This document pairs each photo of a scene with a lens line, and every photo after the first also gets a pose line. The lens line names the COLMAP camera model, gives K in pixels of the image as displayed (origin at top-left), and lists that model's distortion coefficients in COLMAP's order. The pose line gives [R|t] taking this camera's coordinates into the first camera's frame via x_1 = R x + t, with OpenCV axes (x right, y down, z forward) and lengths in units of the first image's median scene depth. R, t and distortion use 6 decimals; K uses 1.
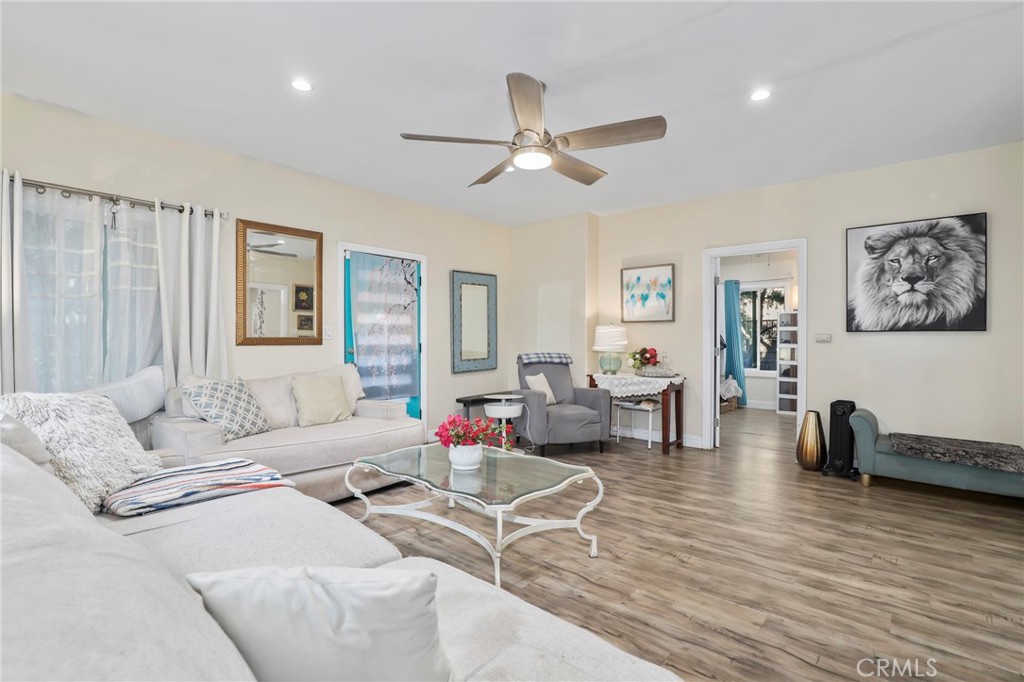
lens RADIAL K [[472.2, 0, 506.5], [0, 472.2, 338.9], [0, 0, 1]] dist [-0.031866, 0.004136]
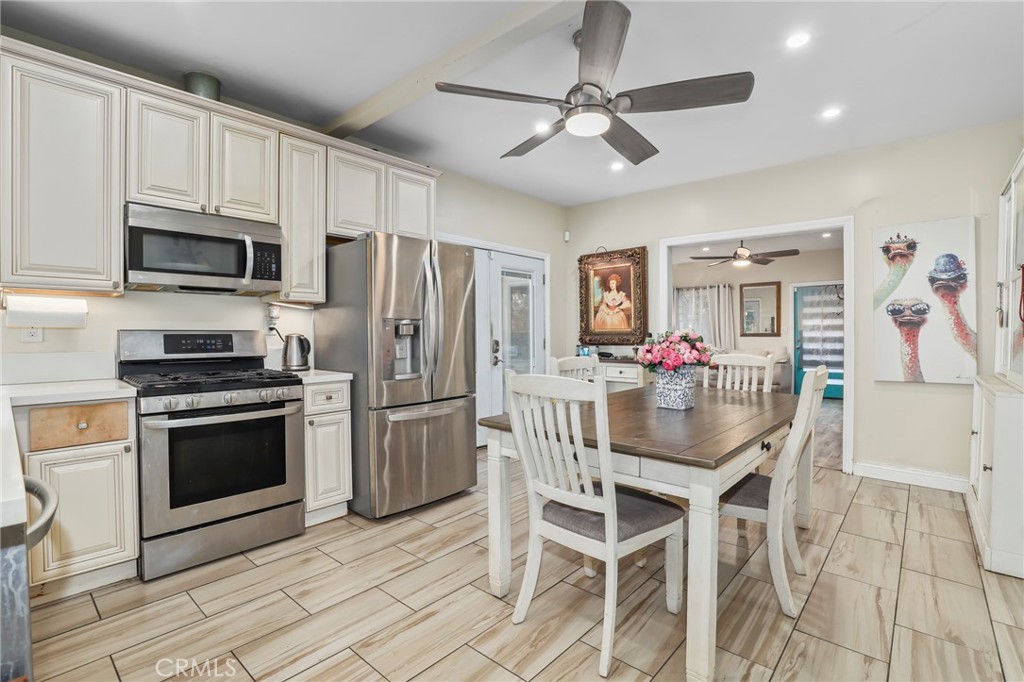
lens RADIAL K [[472.2, 0, 520.8], [0, 472.2, 336.3], [0, 0, 1]] dist [-0.031866, 0.004136]
pose [[0.005220, 0.005117, -0.999973, 1.624969], [0.004053, 0.999979, 0.005139, -0.003035], [0.999978, -0.004080, 0.005199, -0.134335]]
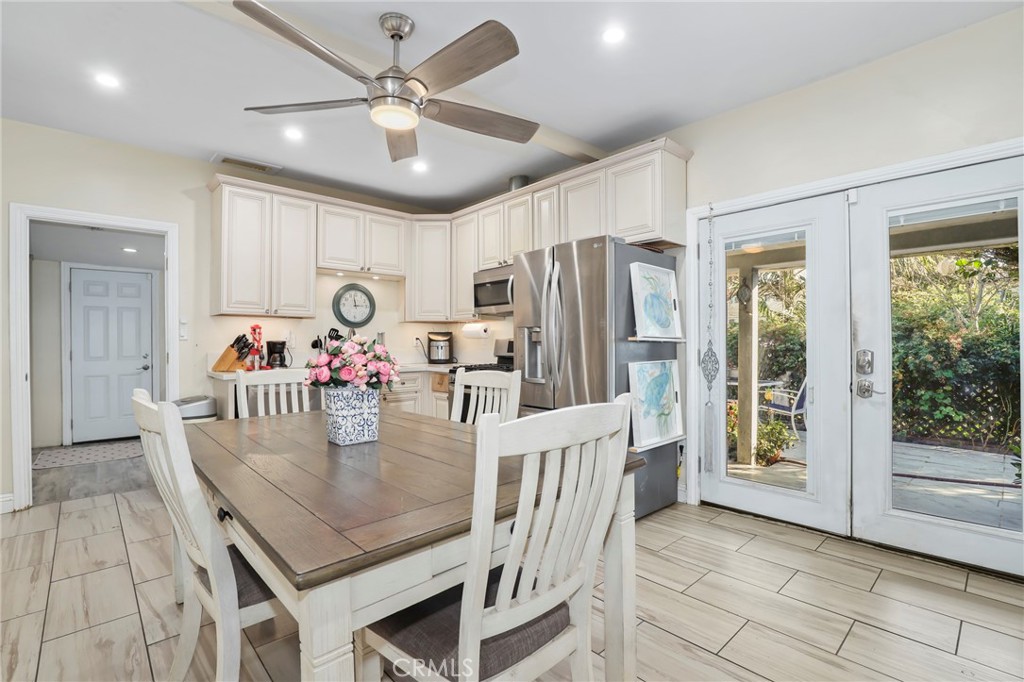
lens RADIAL K [[472.2, 0, 508.0], [0, 472.2, 344.3], [0, 0, 1]] dist [-0.031866, 0.004136]
pose [[-0.994531, 0.003204, 0.104392, 0.922445], [0.003394, 0.999993, 0.001639, 0.000722], [-0.104386, 0.001984, -0.994535, 0.432948]]
